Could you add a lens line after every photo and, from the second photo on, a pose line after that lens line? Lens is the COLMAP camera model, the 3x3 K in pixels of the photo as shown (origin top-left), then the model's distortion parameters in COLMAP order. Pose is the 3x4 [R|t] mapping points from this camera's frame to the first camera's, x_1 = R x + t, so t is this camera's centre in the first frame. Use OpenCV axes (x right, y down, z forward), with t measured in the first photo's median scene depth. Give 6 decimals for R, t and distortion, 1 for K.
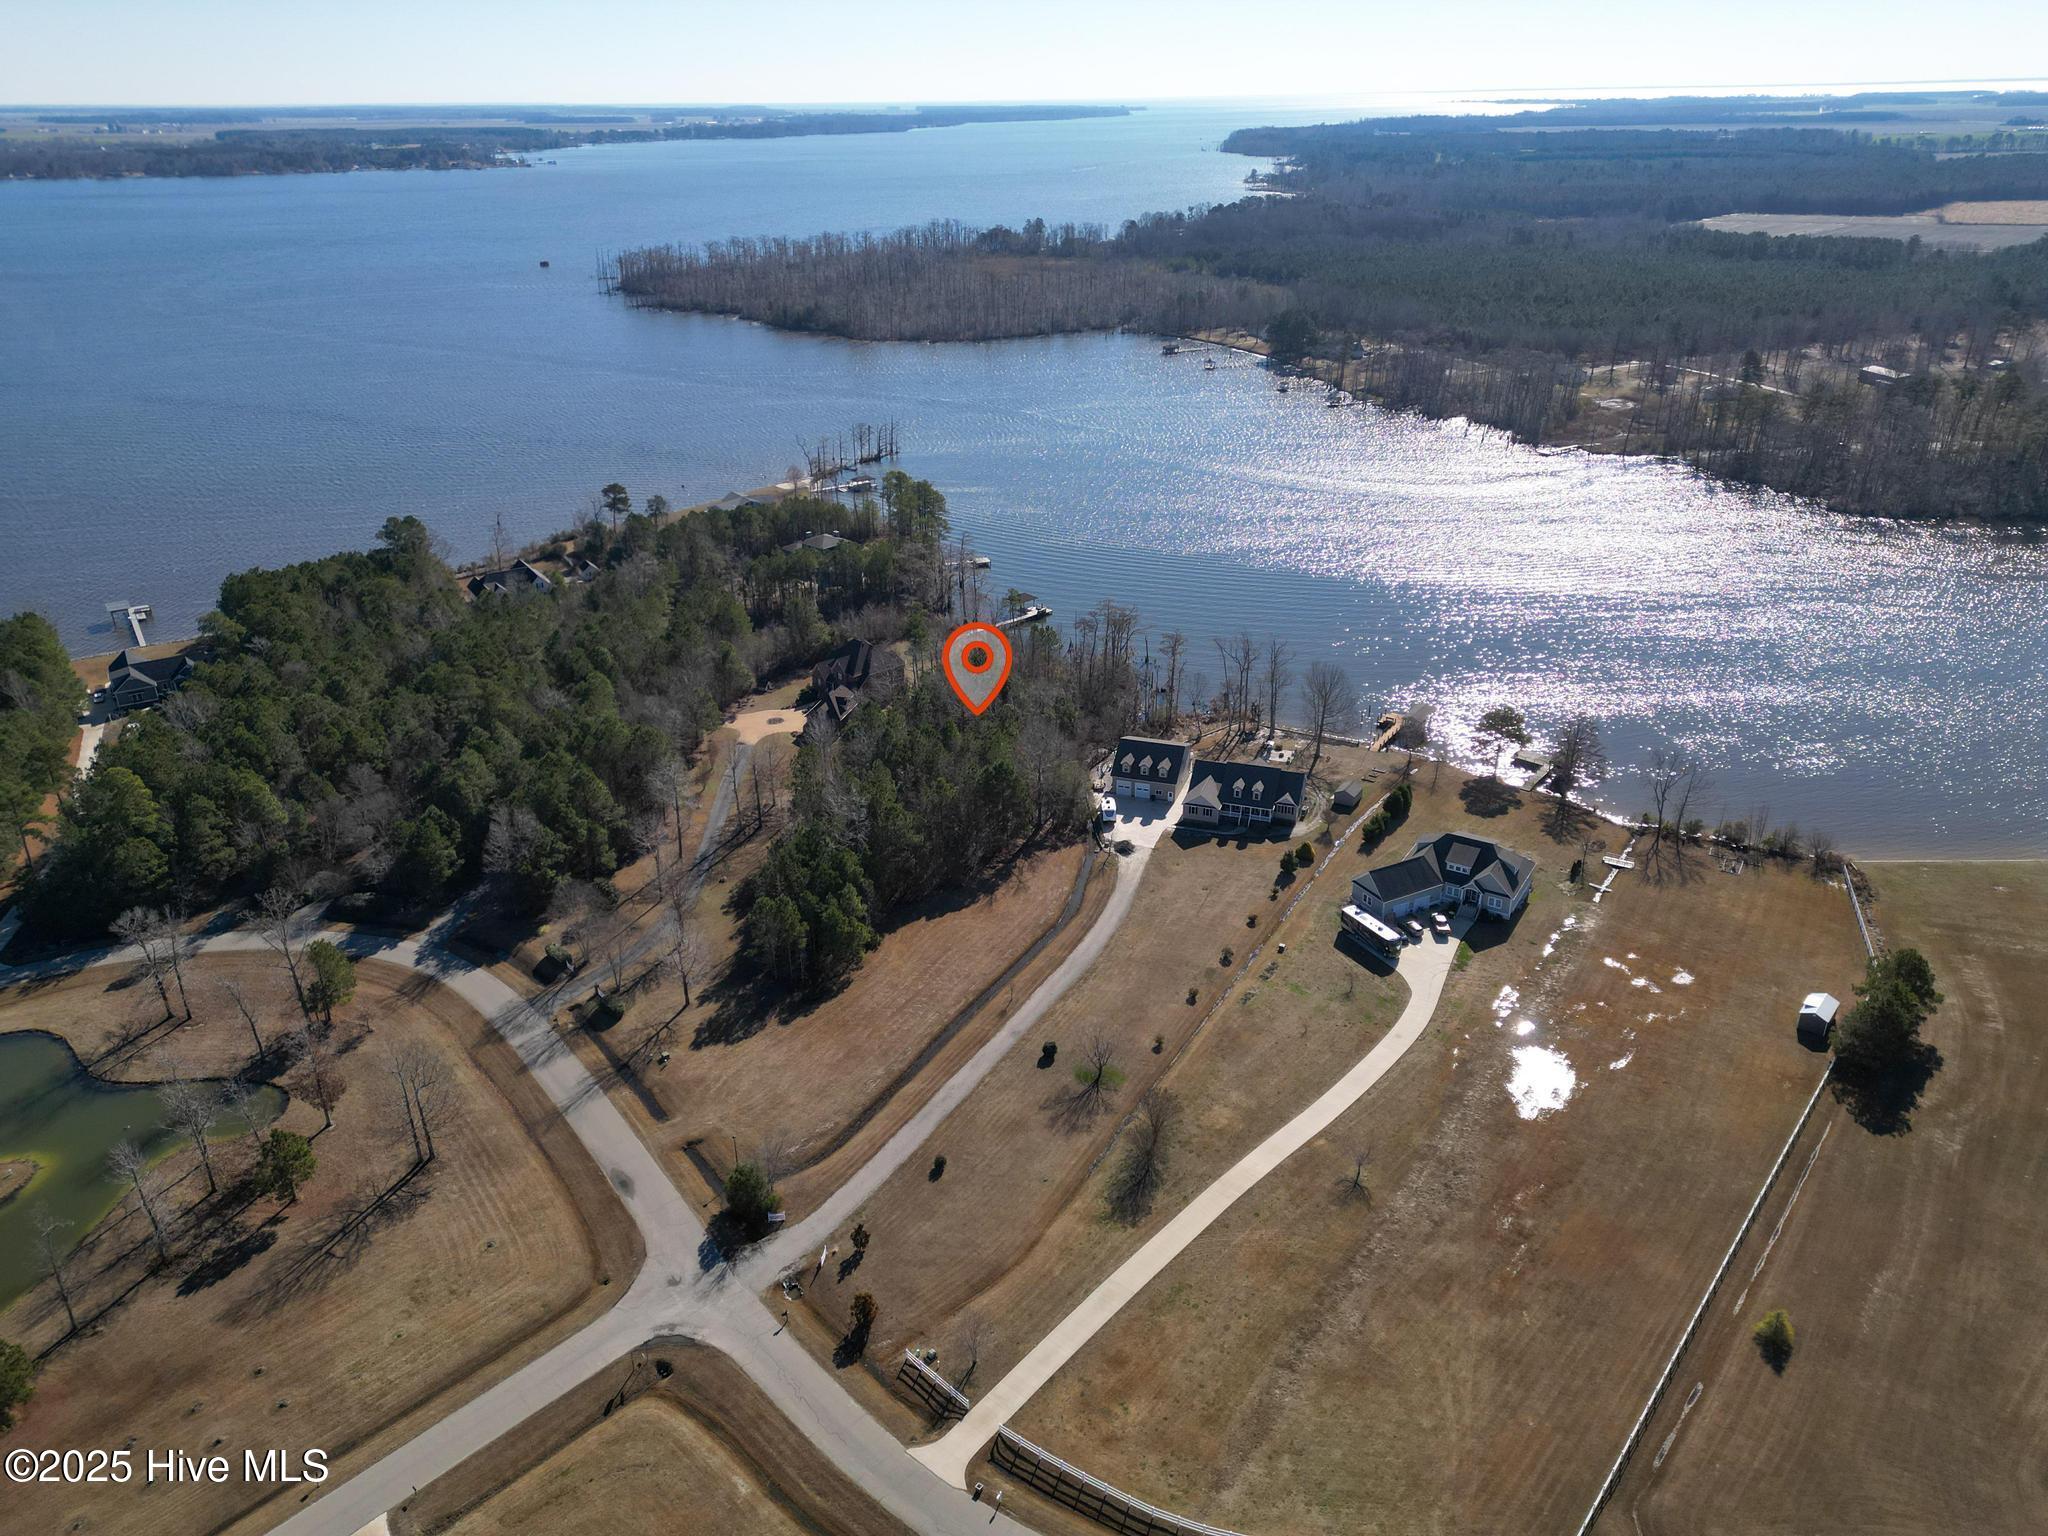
lens RADIAL K [[1430.8, 0, 1023.7], [0, 1430.8, 765.1], [0, 0, 1]] dist [0.076040, -0.058239]
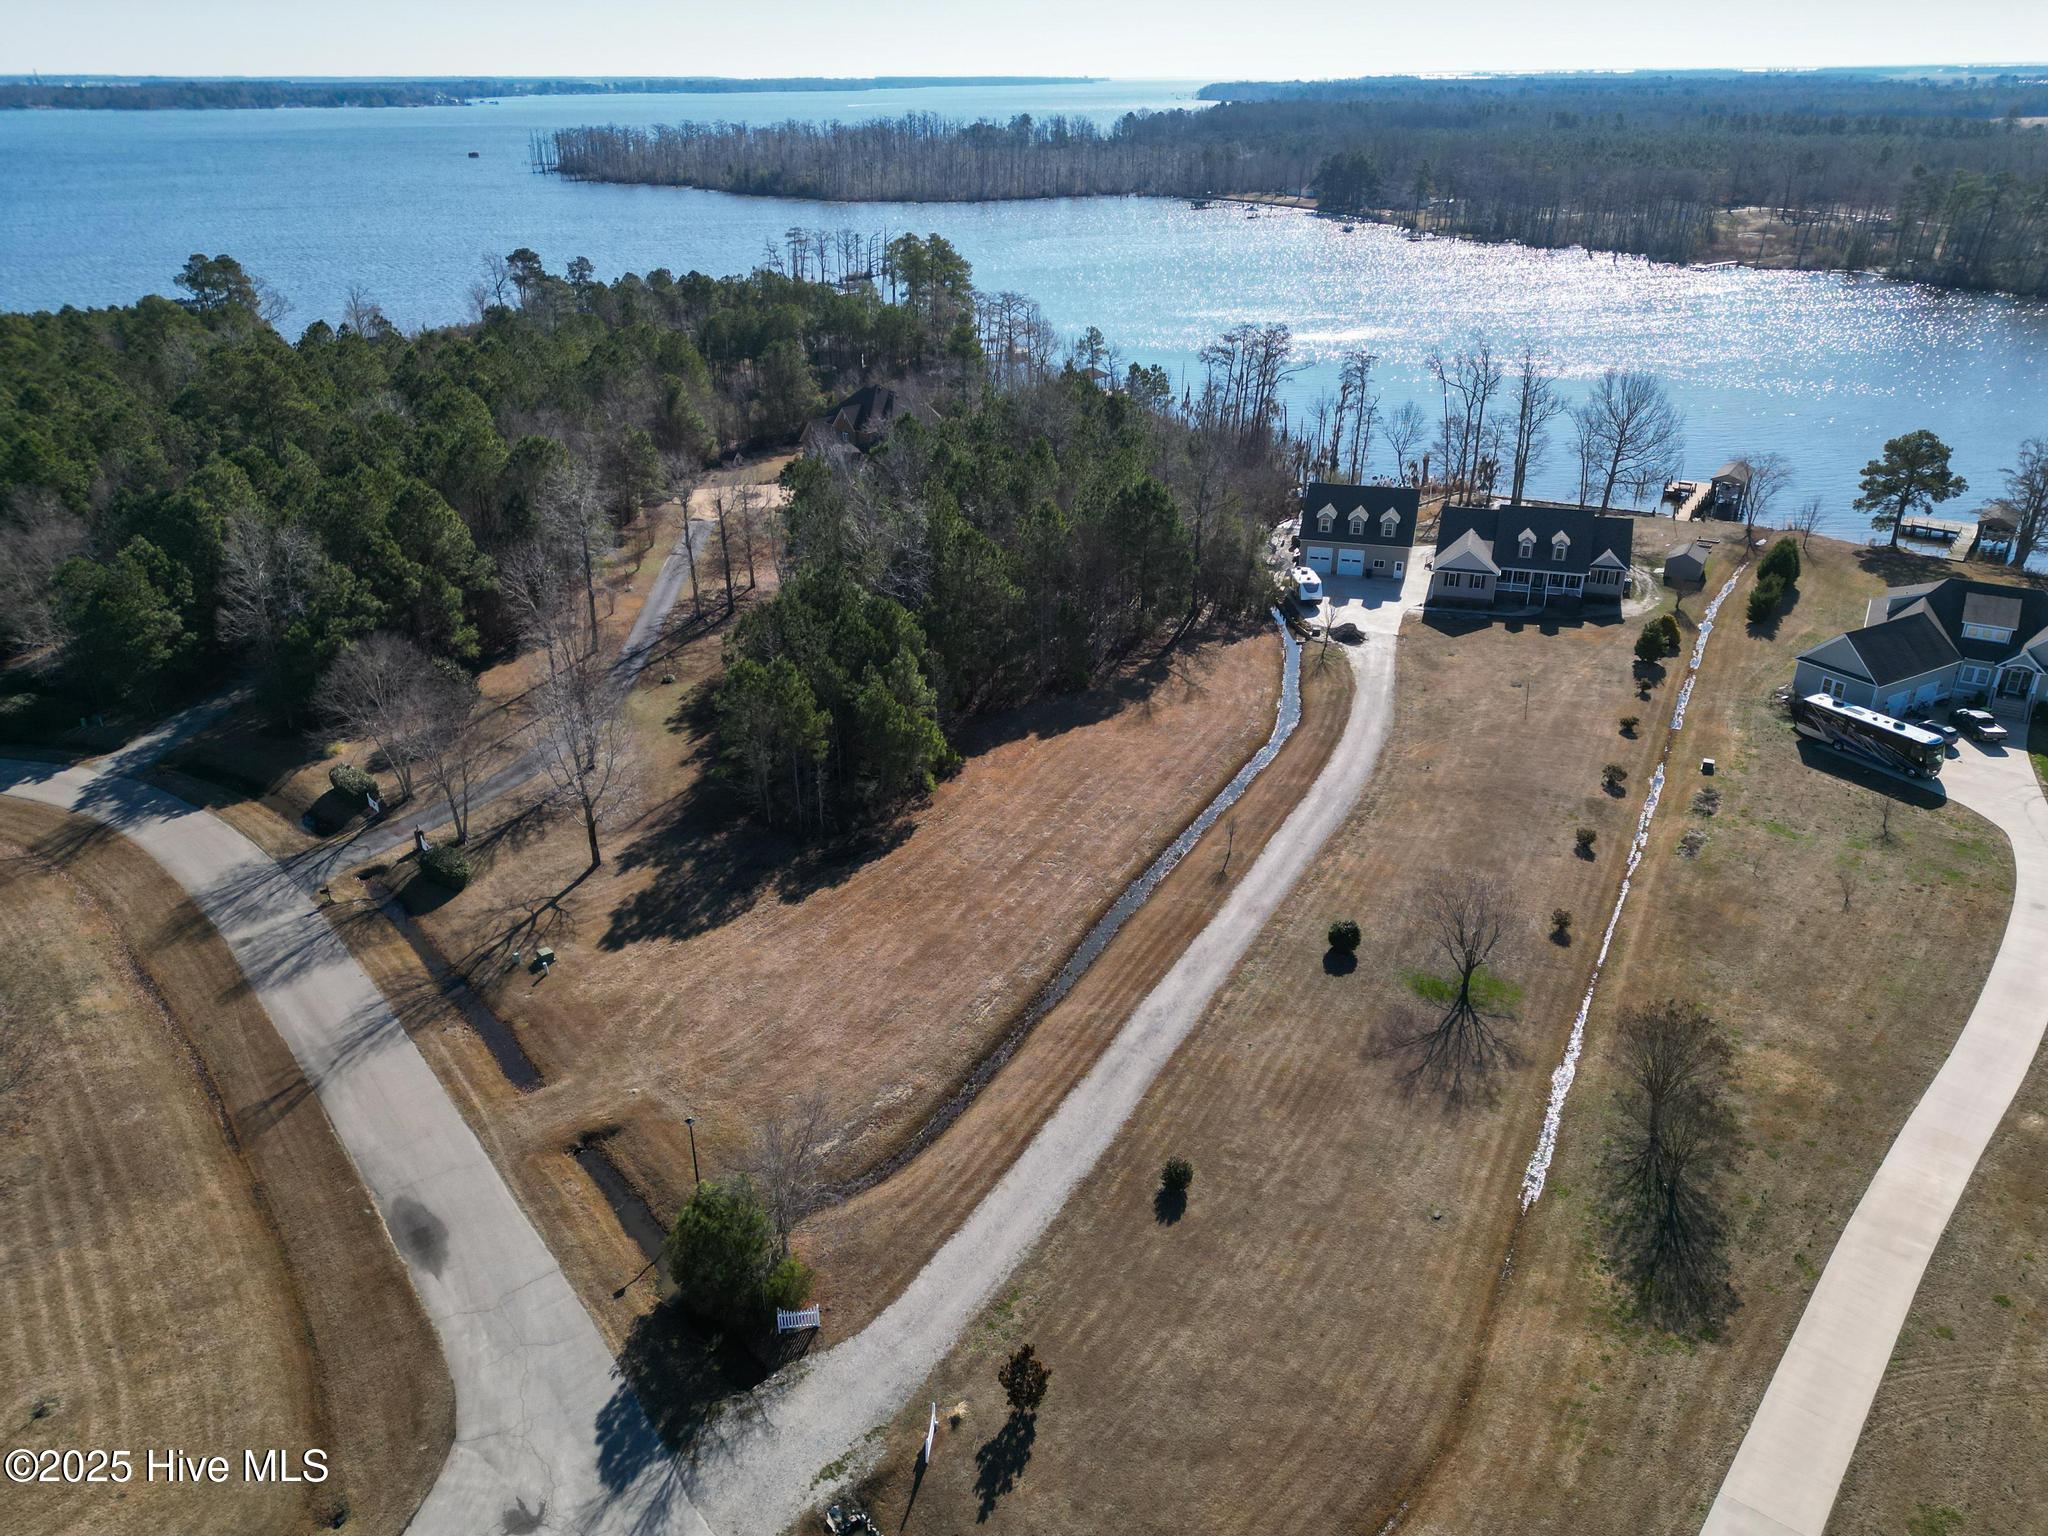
lens RADIAL K [[1430.8, 0, 1020.3], [0, 1430.8, 757.2], [0, 0, 1]] dist [0.076040, -0.058239]
pose [[0.999662, -0.005453, 0.025429, -0.087087], [0.005433, 0.999985, 0.000861, 0.115487], [-0.025433, -0.000722, 0.999676, 0.438046]]
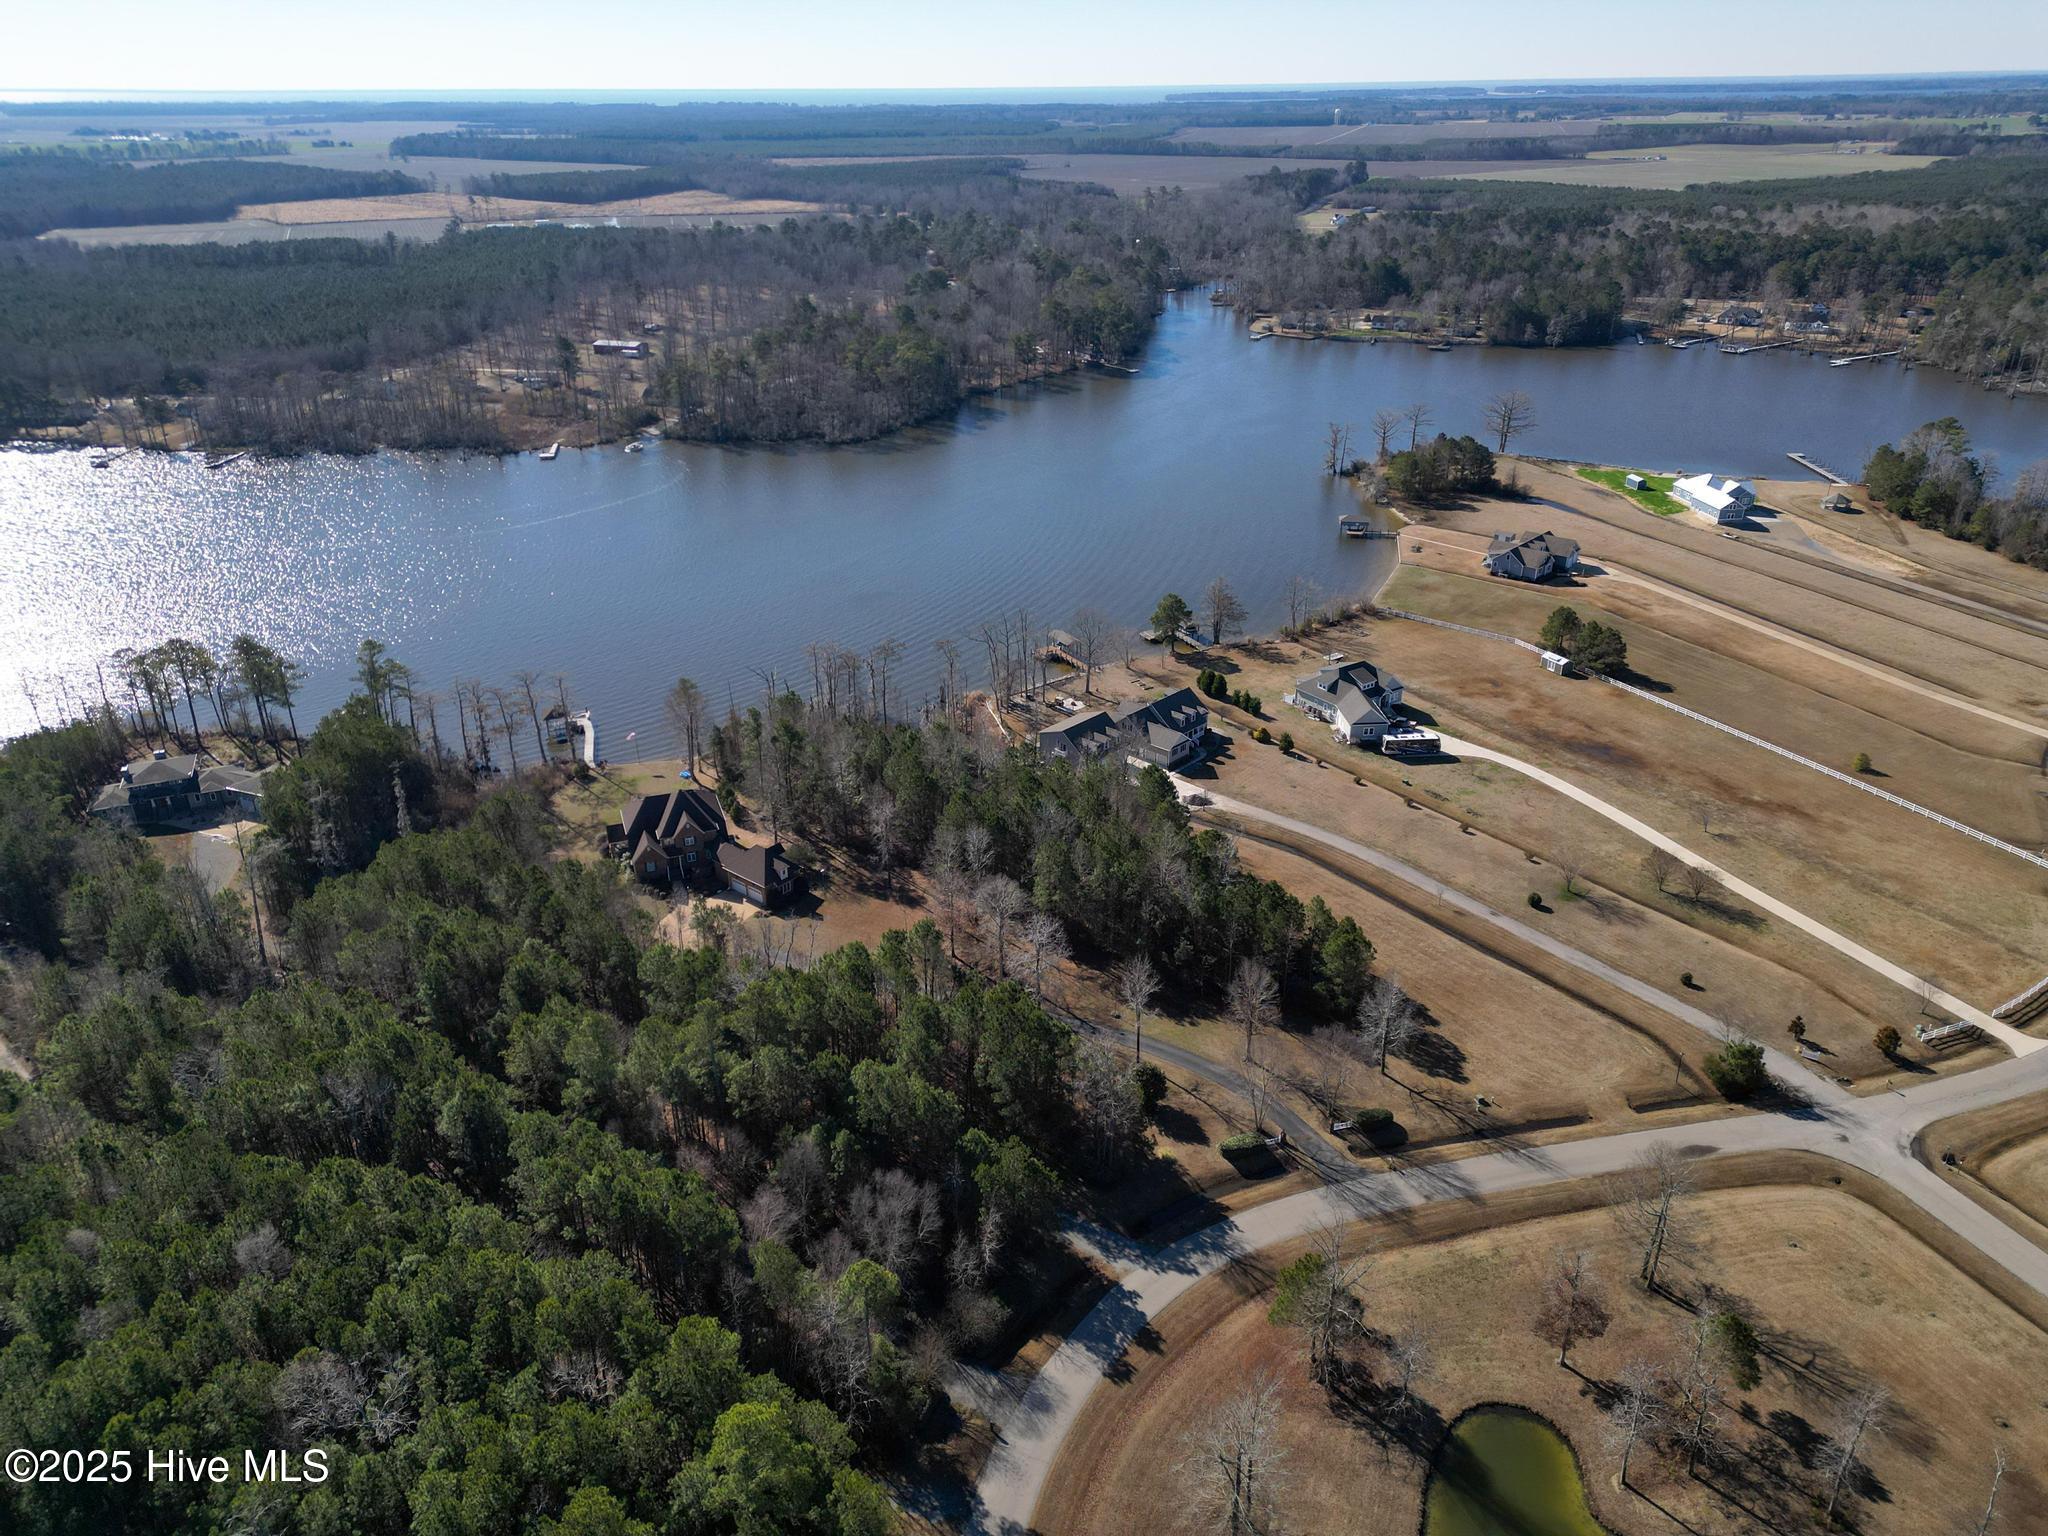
lens RADIAL K [[1430.8, 0, 1010.0], [0, 1430.8, 788.4], [0, 0, 1]] dist [0.076040, -0.058239]
pose [[0.405049, -0.395103, 0.824518, -0.904401], [0.390646, 0.890135, 0.234639, -0.267626], [-0.826639, 0.227054, 0.514893, 0.616822]]
